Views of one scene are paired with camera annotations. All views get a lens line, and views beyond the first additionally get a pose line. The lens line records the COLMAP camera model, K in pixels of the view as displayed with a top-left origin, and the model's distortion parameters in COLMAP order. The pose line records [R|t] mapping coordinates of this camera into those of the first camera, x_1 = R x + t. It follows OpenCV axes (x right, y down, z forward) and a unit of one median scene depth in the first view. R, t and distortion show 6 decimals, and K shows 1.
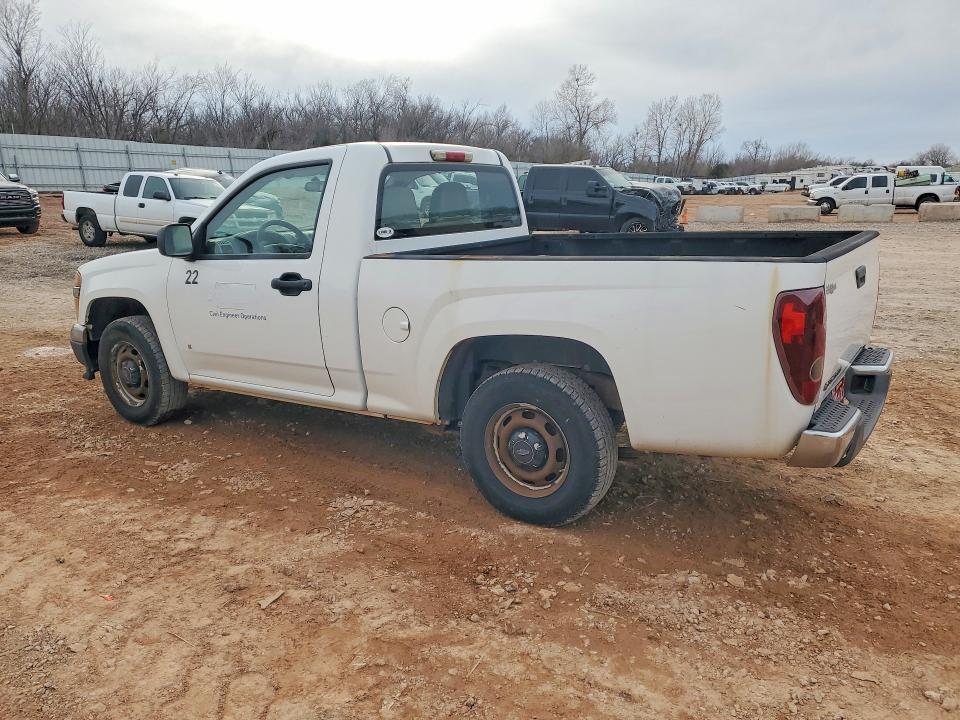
lens RADIAL K [[743.0, 0, 473.2], [0, 743.0, 366.9], [0, 0, 1]] dist [0.047846, -0.015232]
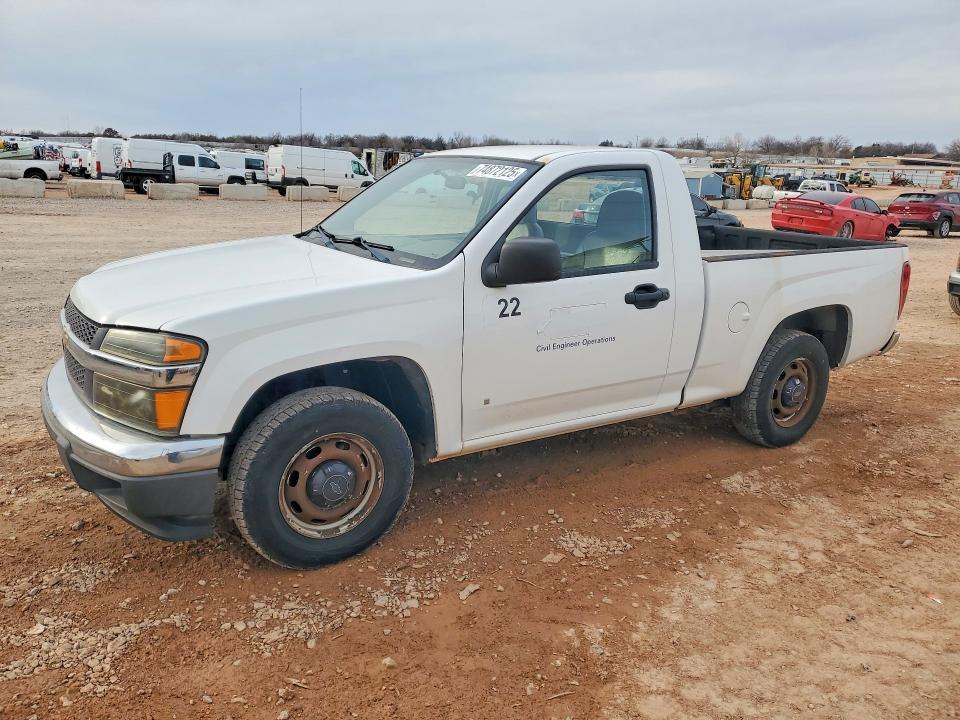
lens RADIAL K [[743.0, 0, 481.3], [0, 743.0, 357.4], [0, 0, 1]] dist [0.047846, -0.015232]
pose [[0.384362, -0.168464, 0.907682, -1.167461], [0.178827, 0.978173, 0.105821, -0.168715], [-0.905697, 0.121644, 0.406099, 0.796943]]
